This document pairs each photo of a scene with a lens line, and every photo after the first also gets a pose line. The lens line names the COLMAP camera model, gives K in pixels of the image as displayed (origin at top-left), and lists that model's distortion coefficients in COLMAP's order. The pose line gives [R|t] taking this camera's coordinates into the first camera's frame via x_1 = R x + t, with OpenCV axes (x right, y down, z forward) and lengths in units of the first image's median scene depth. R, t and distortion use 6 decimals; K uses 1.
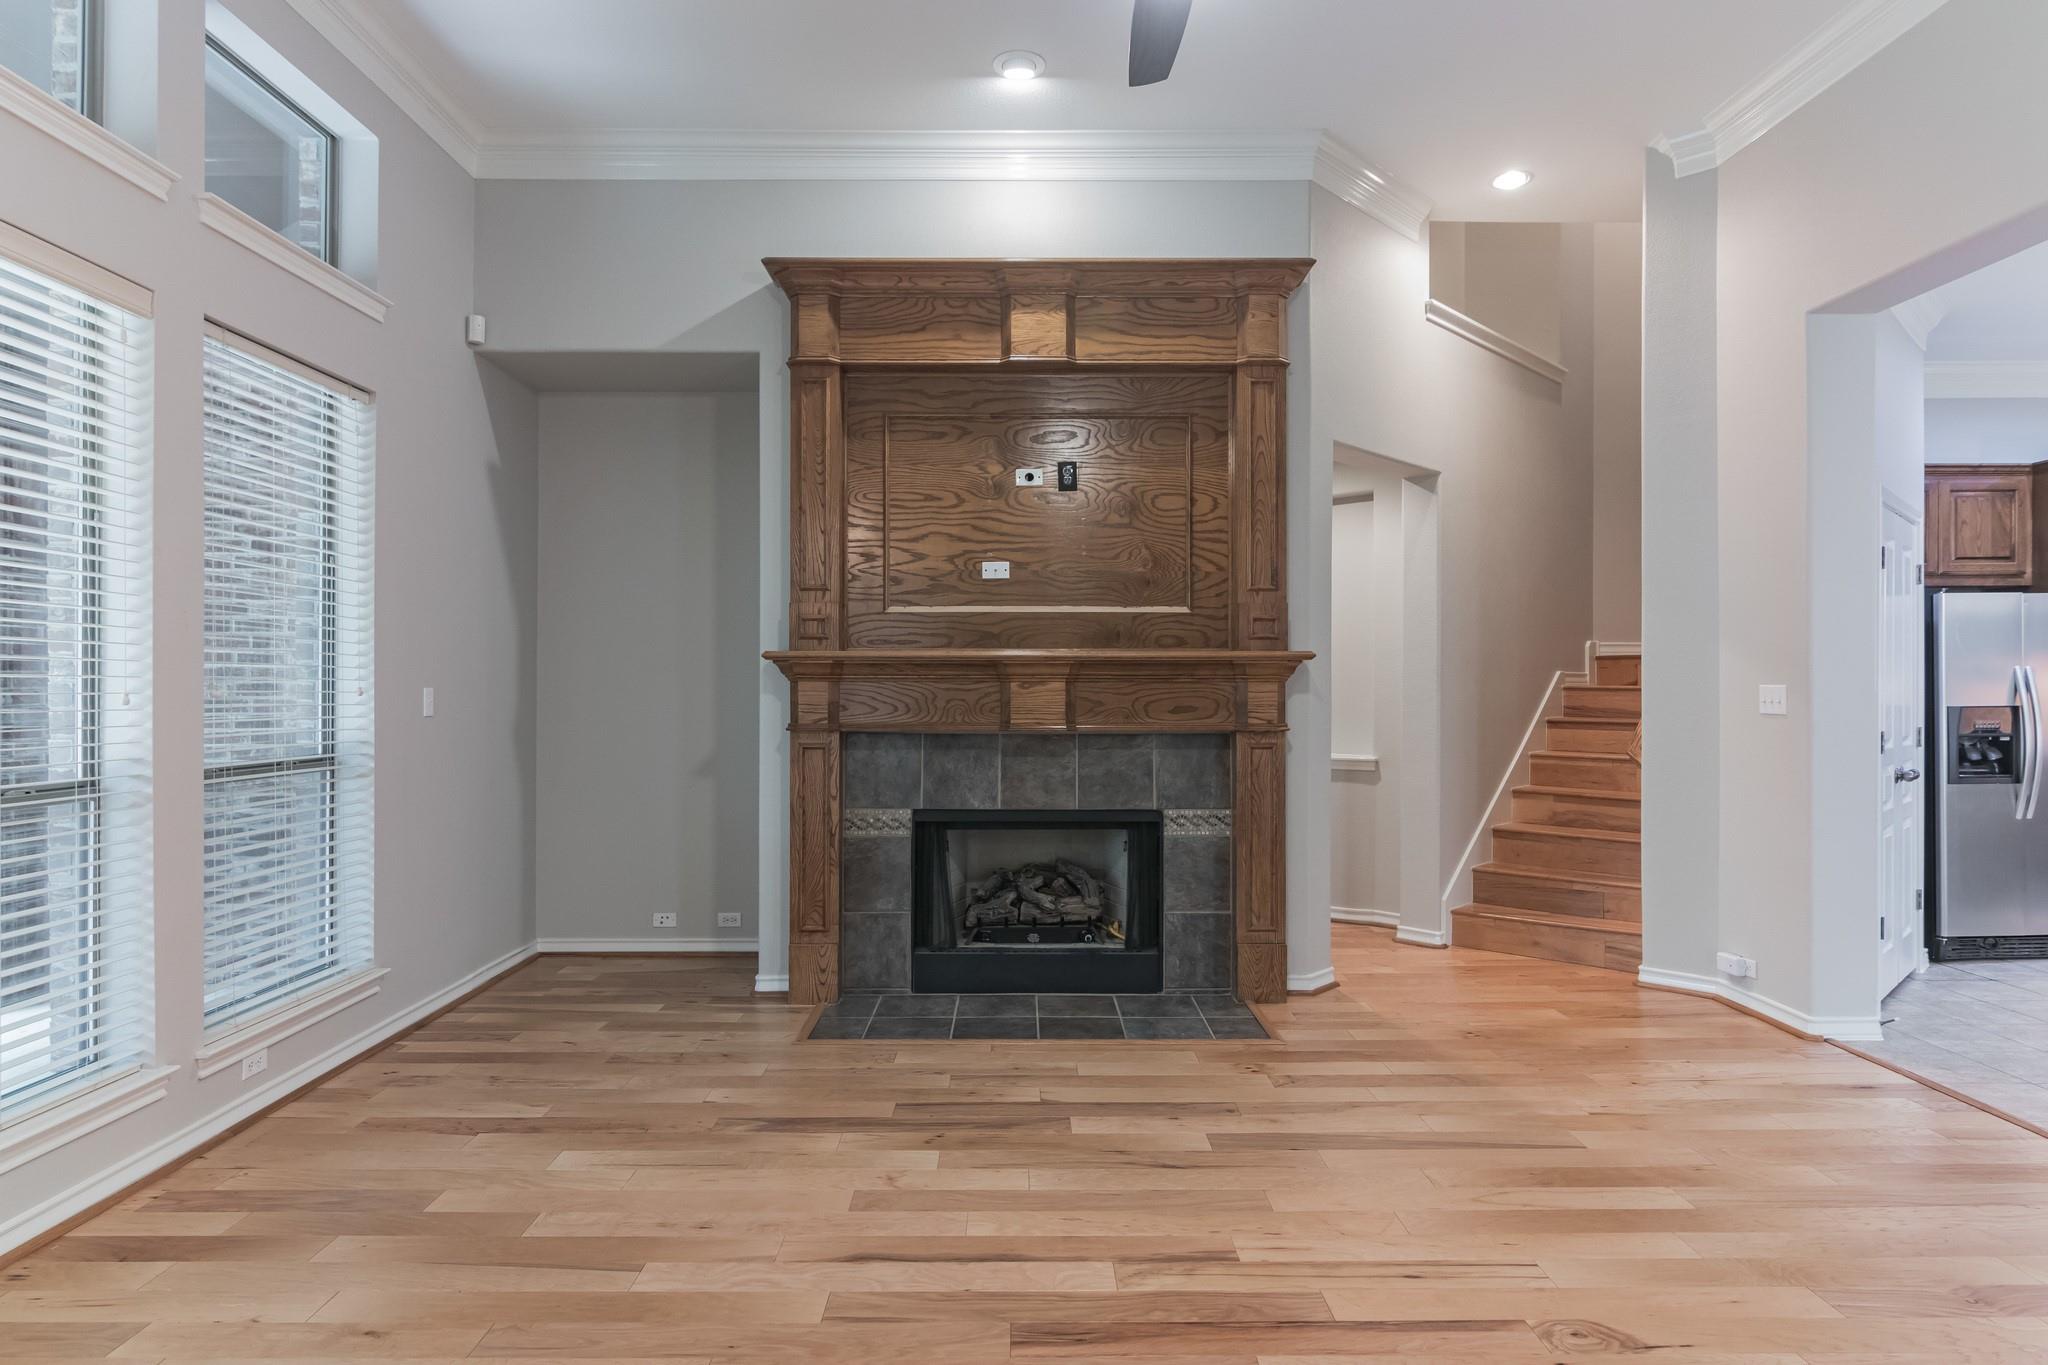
lens RADIAL K [[1145.9, 0, 1008.5], [0, 1145.9, 694.5], [0, 0, 1]] dist [0.000619, 0.004558]
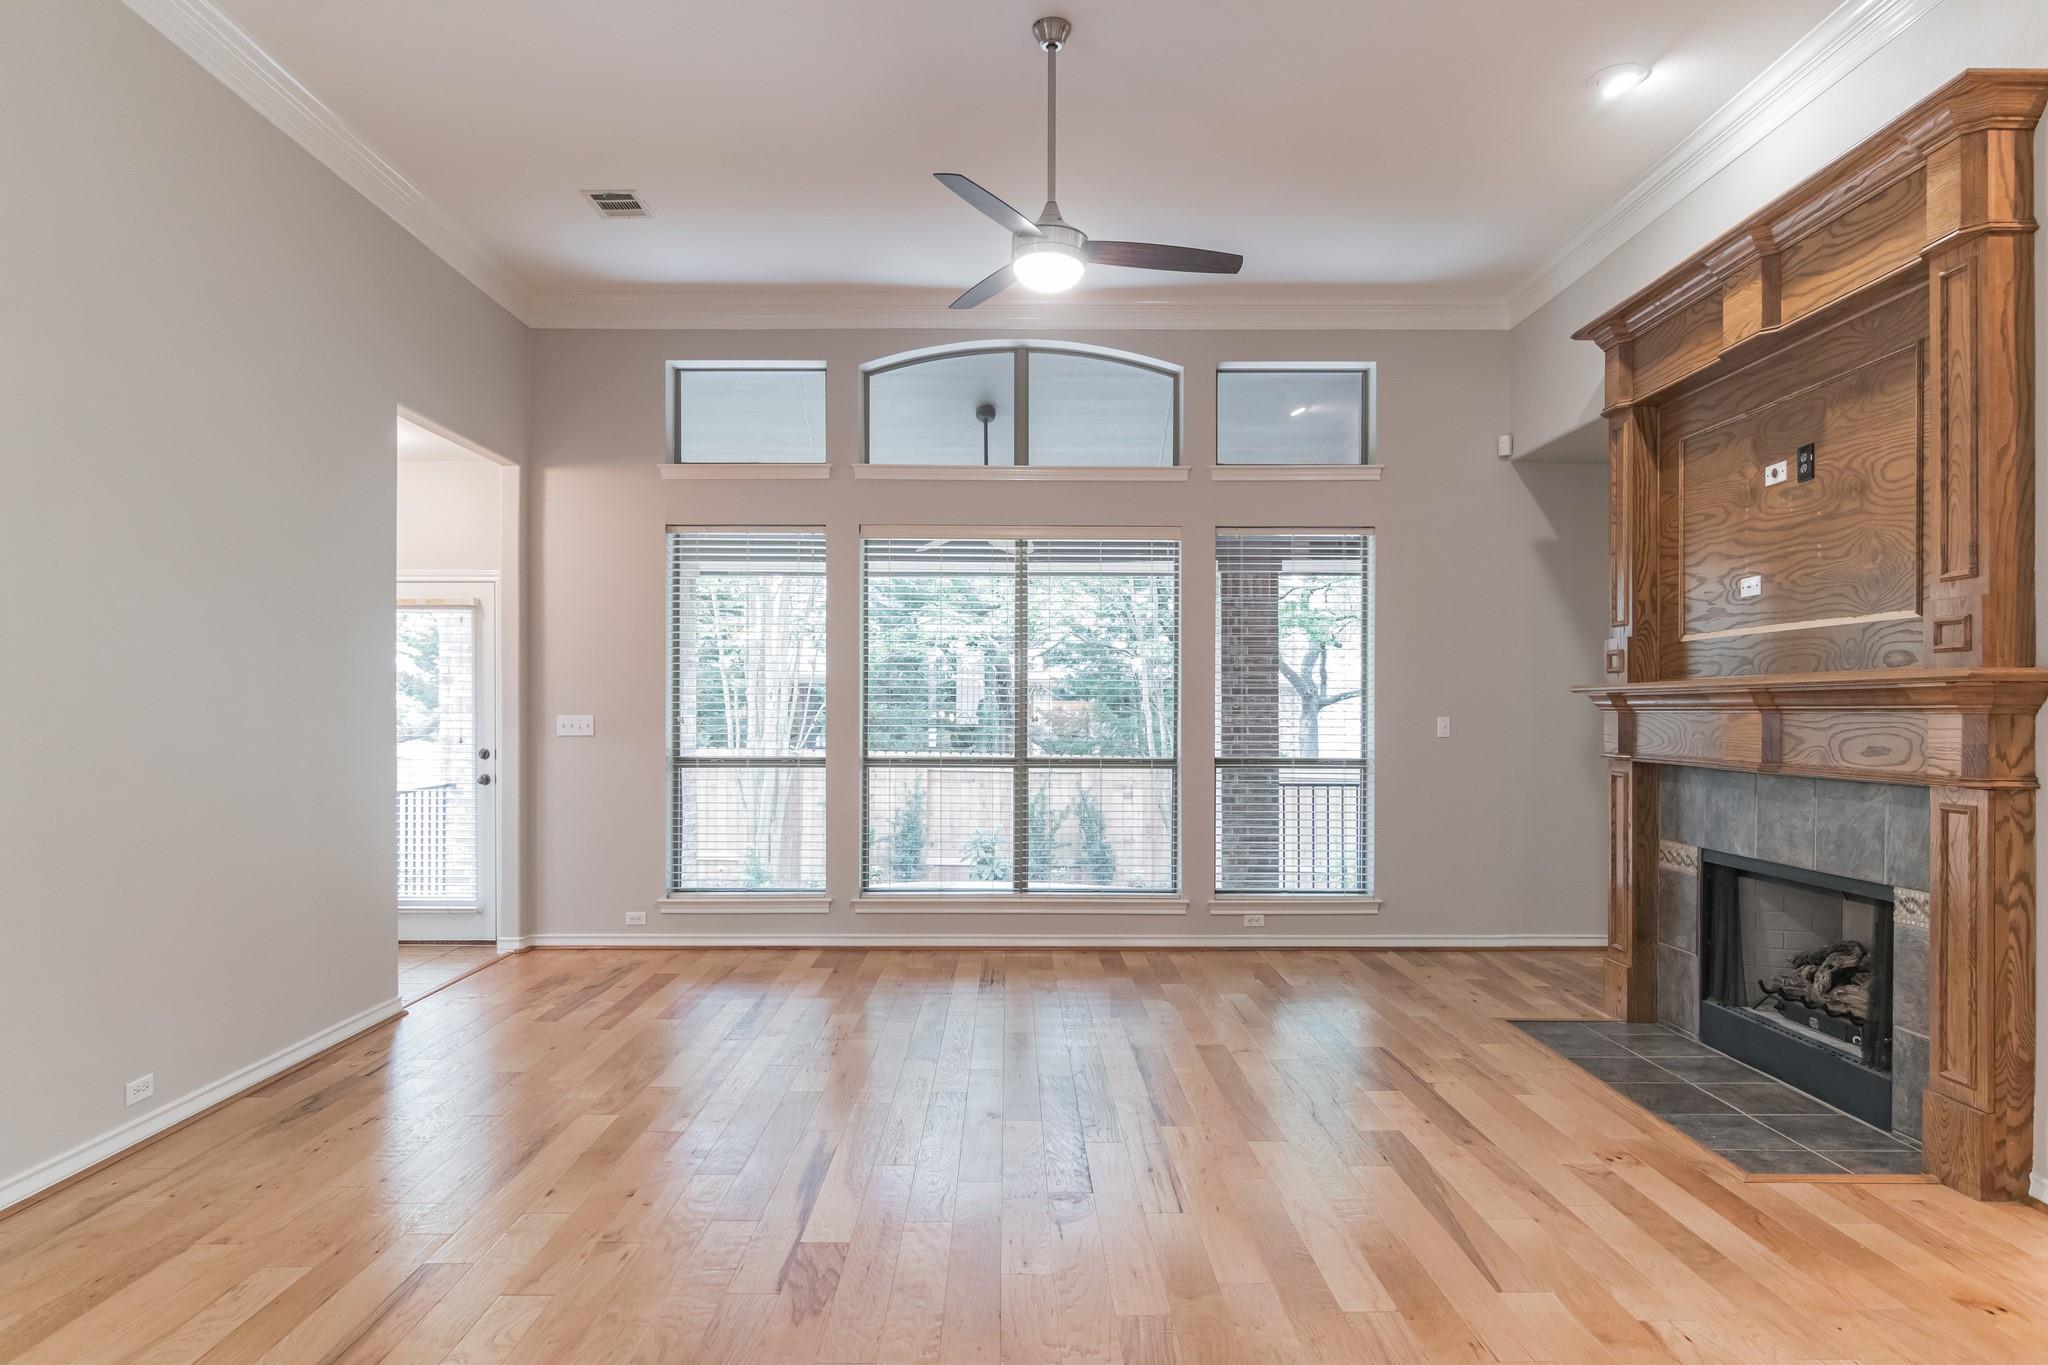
lens RADIAL K [[1177.1, 0, 1011.1], [0, 1177.1, 713.9], [0, 0, 1]] dist [-0.012369, 0.003228]
pose [[0.001459, 0.000762, -0.999999, 0.888467], [-0.004085, 0.999991, 0.000756, -0.009084], [0.999991, 0.004083, 0.001462, 0.431034]]
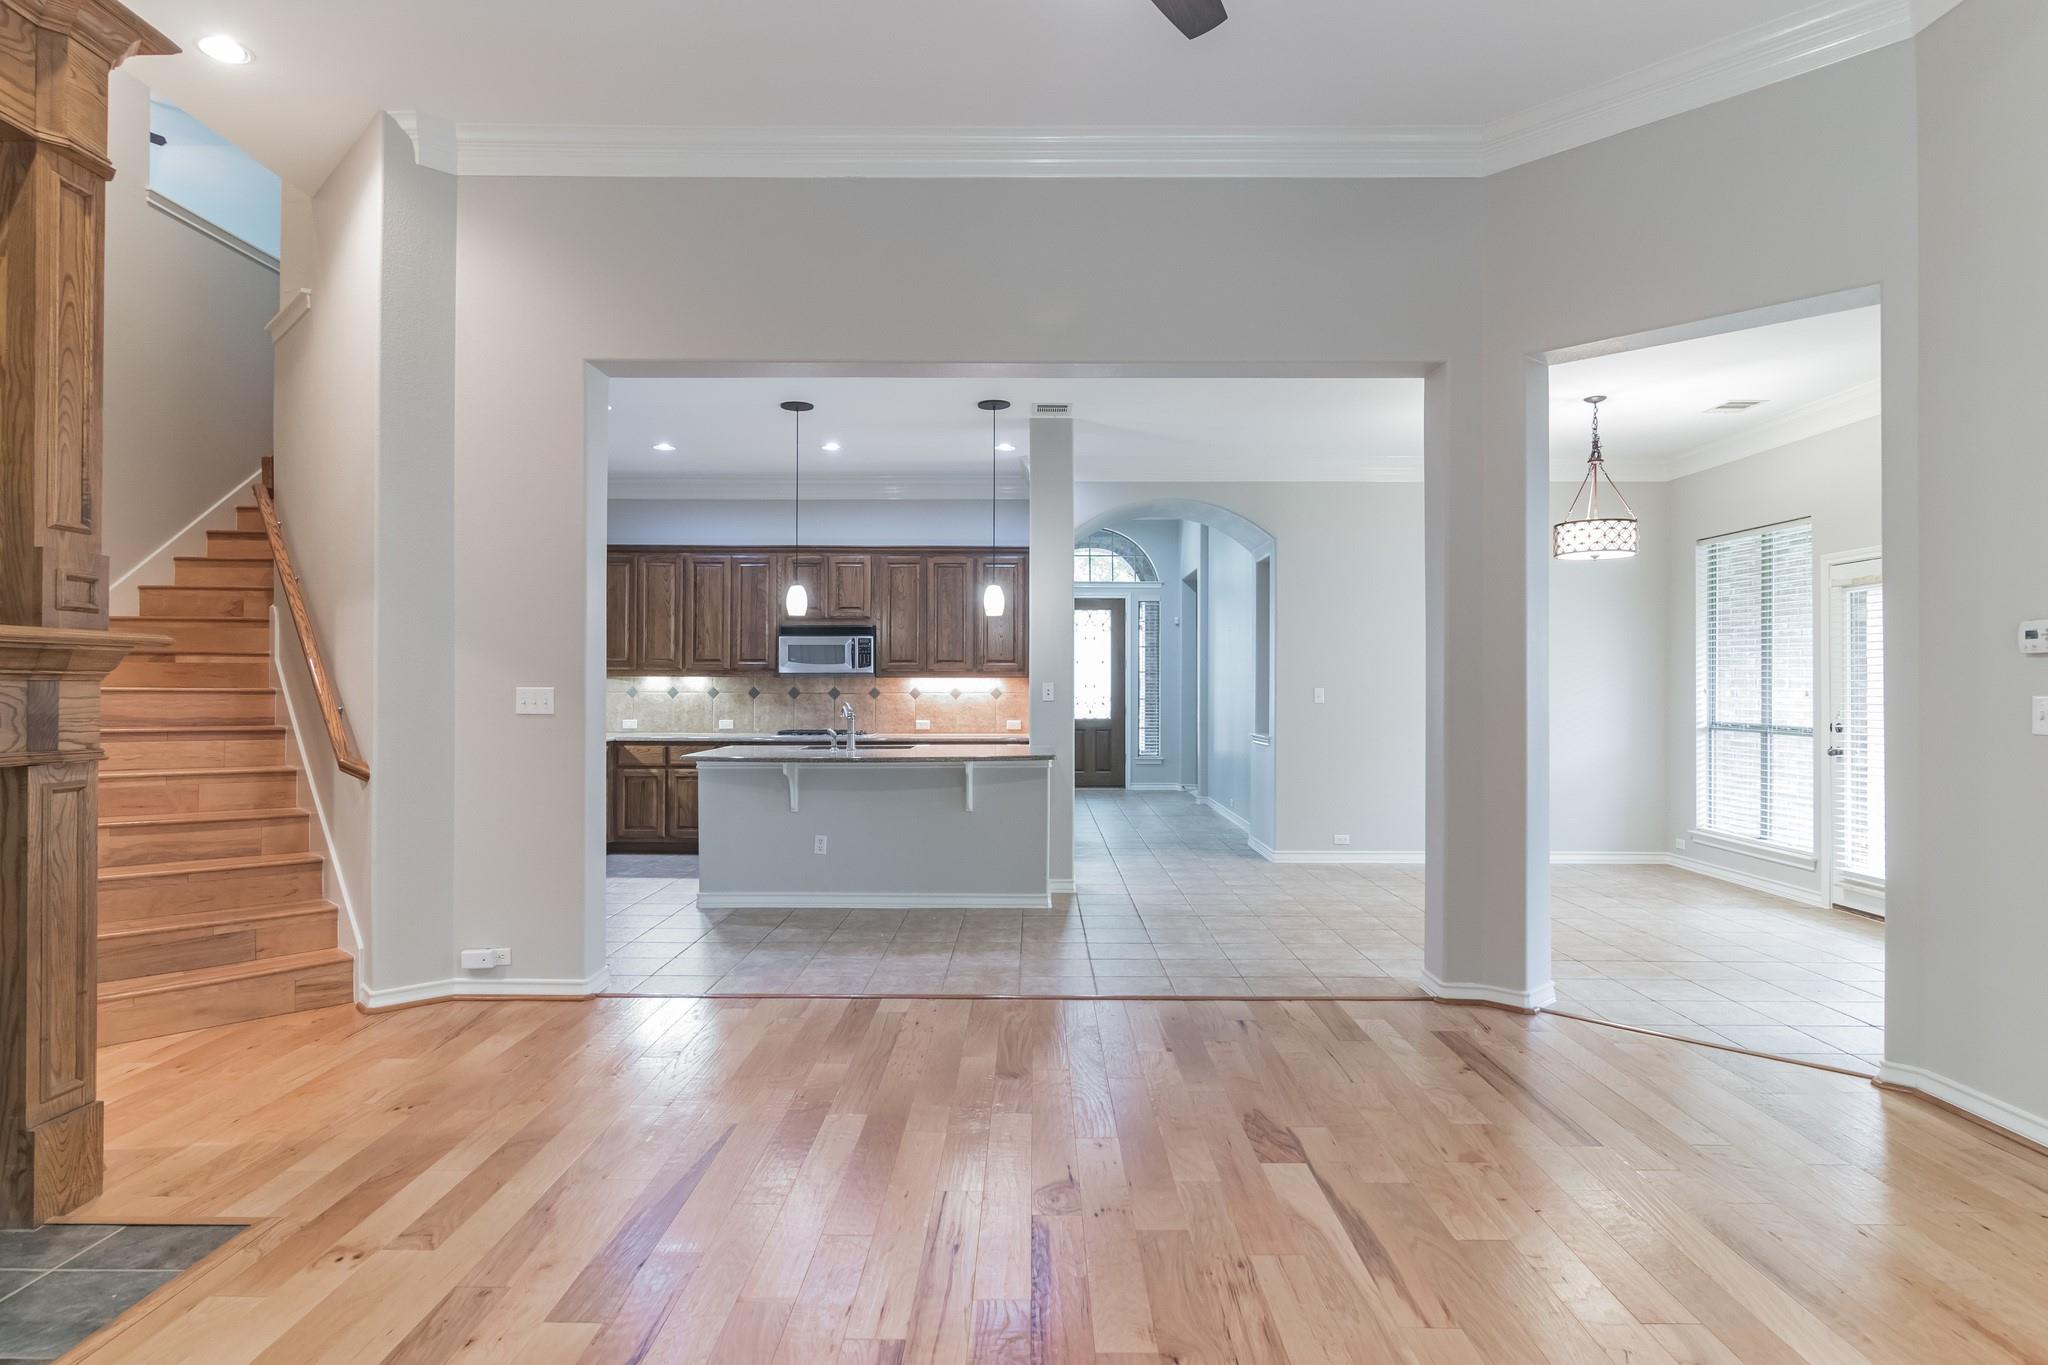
lens RADIAL K [[1145.9, 0, 1006.5], [0, 1145.9, 678.6], [0, 0, 1]] dist [0.000619, 0.004558]
pose [[0.018940, 0.009356, 0.999777, -0.368836], [0.001955, 0.999954, -0.009395, -0.005347], [-0.999819, 0.002133, 0.018921, 0.481350]]
